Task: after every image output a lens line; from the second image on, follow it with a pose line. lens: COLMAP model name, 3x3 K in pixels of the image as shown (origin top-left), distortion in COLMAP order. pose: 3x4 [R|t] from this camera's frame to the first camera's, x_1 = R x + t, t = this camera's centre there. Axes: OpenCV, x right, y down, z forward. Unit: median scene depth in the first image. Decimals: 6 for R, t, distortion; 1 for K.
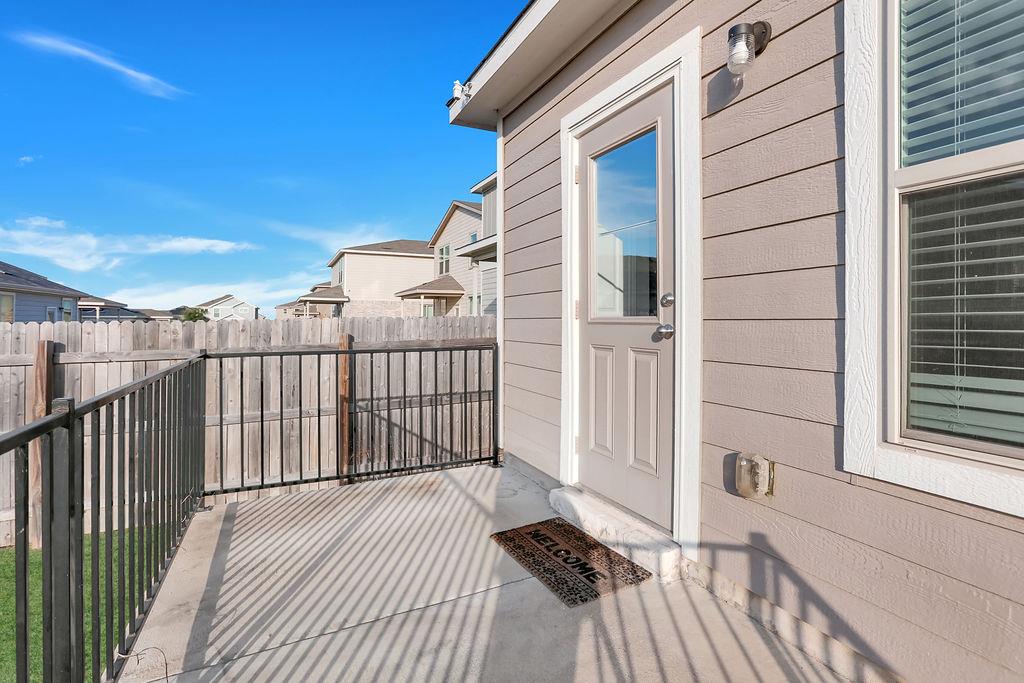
lens RADIAL K [[494.4, 0, 507.4], [0, 494.4, 345.9], [0, 0, 1]] dist [-0.055698, 0.021777]
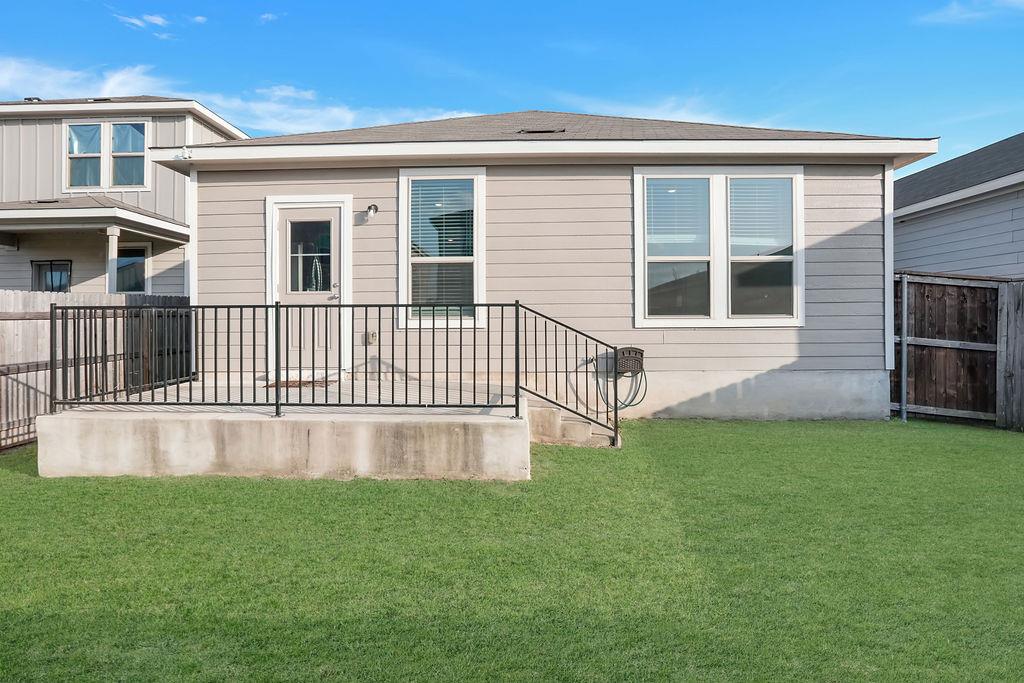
lens RADIAL K [[484.0, 0, 513.1], [0, 484.0, 315.5], [0, 0, 1]] dist [-0.022465, 0.000625]
pose [[0.445949, -0.005944, 0.895039, -0.153991], [0.052986, 0.998400, -0.019770, 0.017058], [-0.893489, 0.056241, 0.445550, -0.101387]]
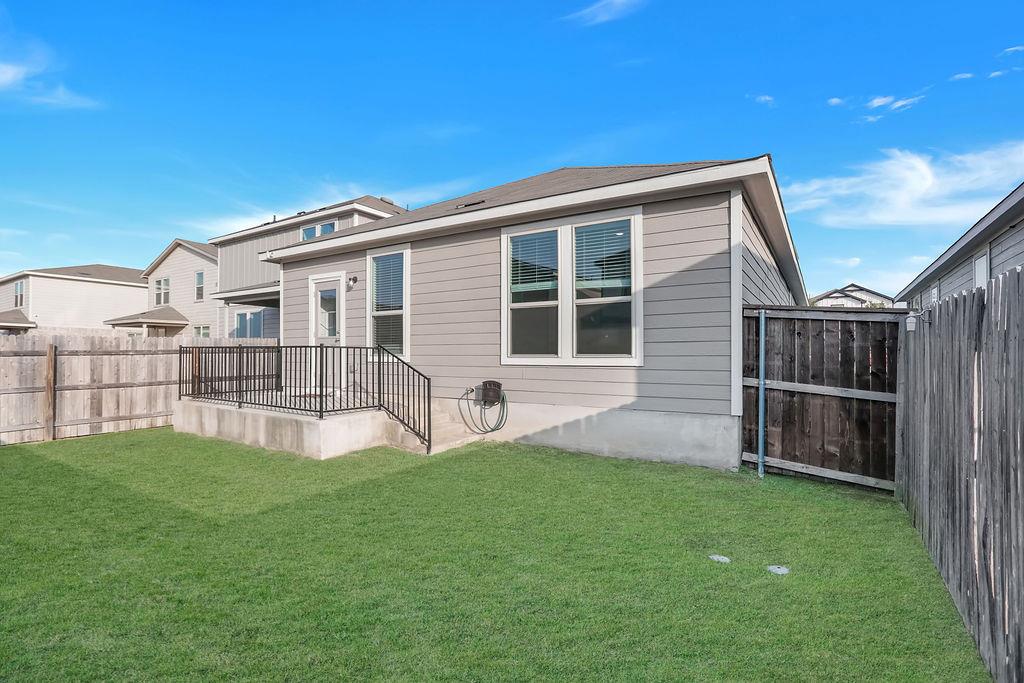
lens RADIAL K [[494.4, 0, 507.4], [0, 494.4, 345.9], [0, 0, 1]] dist [-0.055698, 0.021777]
pose [[0.847318, 0.007896, 0.531028, -0.061118], [0.027984, 0.997837, -0.059488, 0.028185], [-0.530349, 0.065265, 0.845264, -0.297769]]
